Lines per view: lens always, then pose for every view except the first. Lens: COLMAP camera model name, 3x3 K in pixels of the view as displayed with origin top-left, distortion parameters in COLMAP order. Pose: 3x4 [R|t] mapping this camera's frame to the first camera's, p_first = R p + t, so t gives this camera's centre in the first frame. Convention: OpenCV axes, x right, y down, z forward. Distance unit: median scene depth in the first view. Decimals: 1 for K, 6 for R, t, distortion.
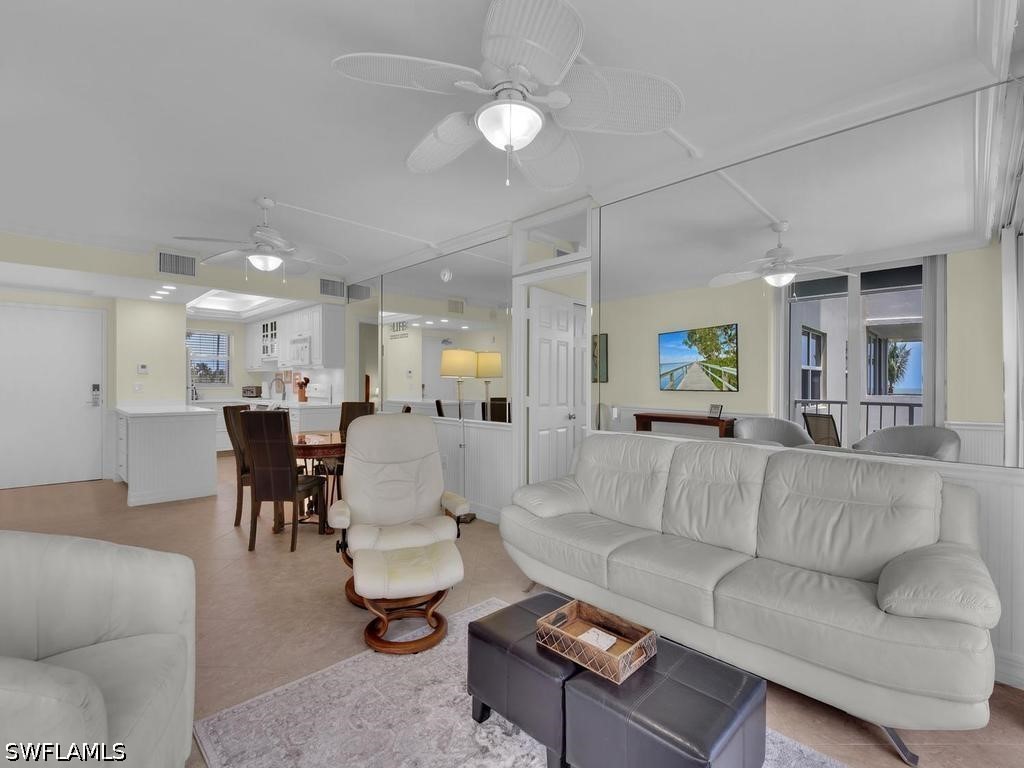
lens RADIAL K [[468.8, 0, 512.9], [0, 468.8, 390.7], [0, 0, 1]] dist [-0.009323, -0.005610]
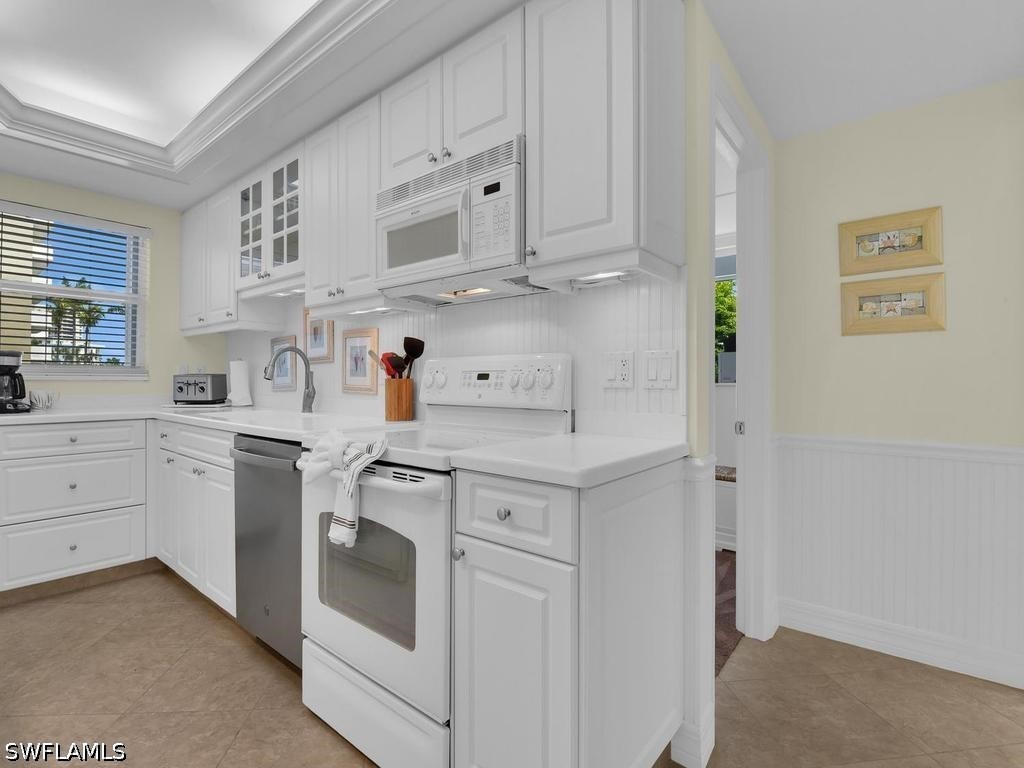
lens RADIAL K [[468.8, 0, 520.2], [0, 468.8, 383.2], [0, 0, 1]] dist [-0.009323, -0.005610]
pose [[0.991440, -0.005461, 0.130449, -0.458436], [0.006389, 0.999957, -0.006700, 0.002990], [-0.130407, 0.007476, 0.991432, 0.772572]]
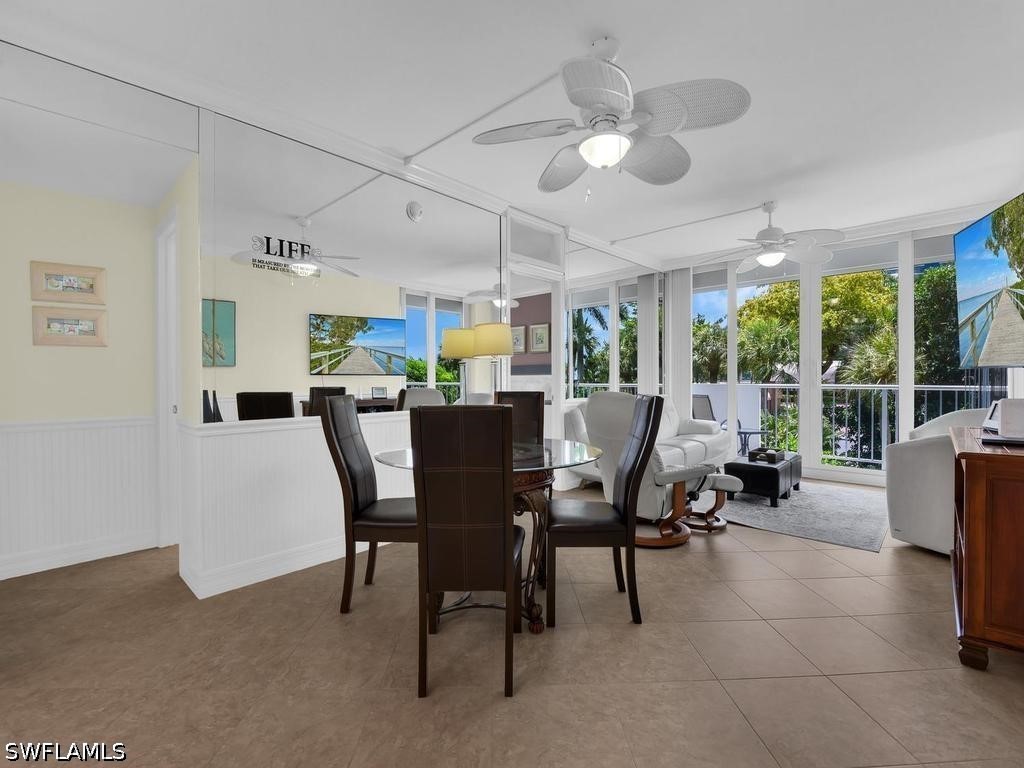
lens RADIAL K [[468.8, 0, 509.6], [0, 468.8, 379.0], [0, 0, 1]] dist [-0.009323, -0.005610]
pose [[-0.036895, -0.007405, 0.999292, -0.633769], [0.017483, 0.999815, 0.008054, 0.005056], [-0.999166, 0.017768, -0.036759, 0.641934]]
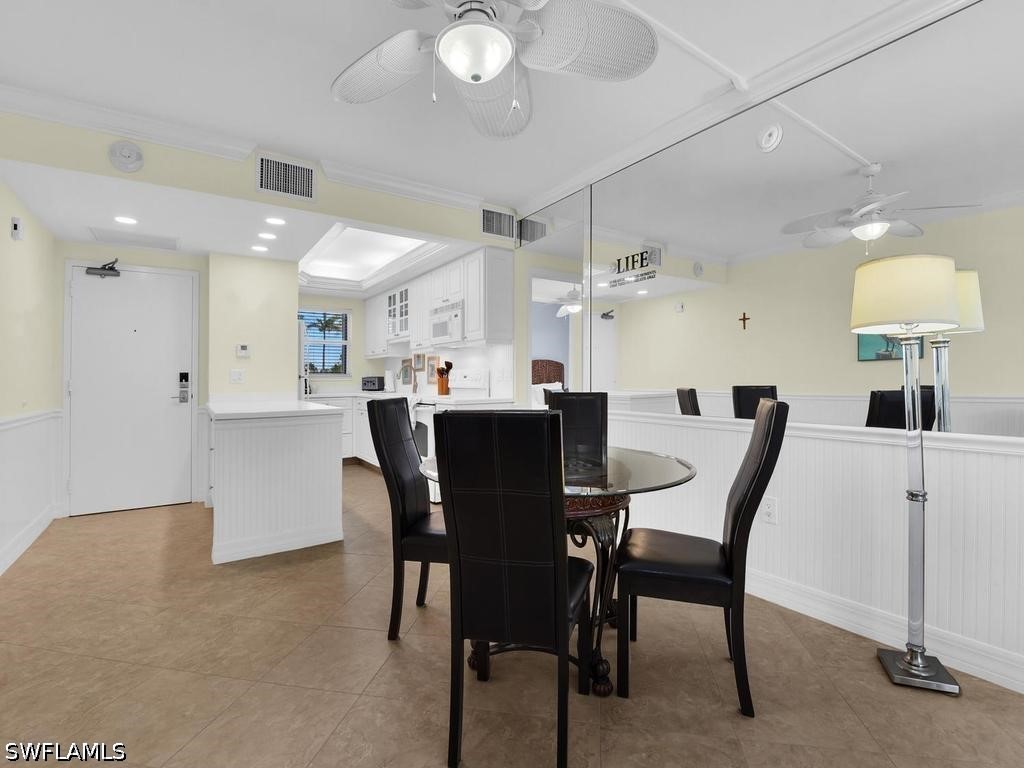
lens RADIAL K [[468.8, 0, 518.7], [0, 468.8, 368.7], [0, 0, 1]] dist [-0.009323, -0.005610]
pose [[0.985980, -0.019220, -0.165750, -0.237291], [0.013155, 0.999206, -0.037607, 0.012889], [0.166342, 0.034899, 0.985450, 0.333574]]
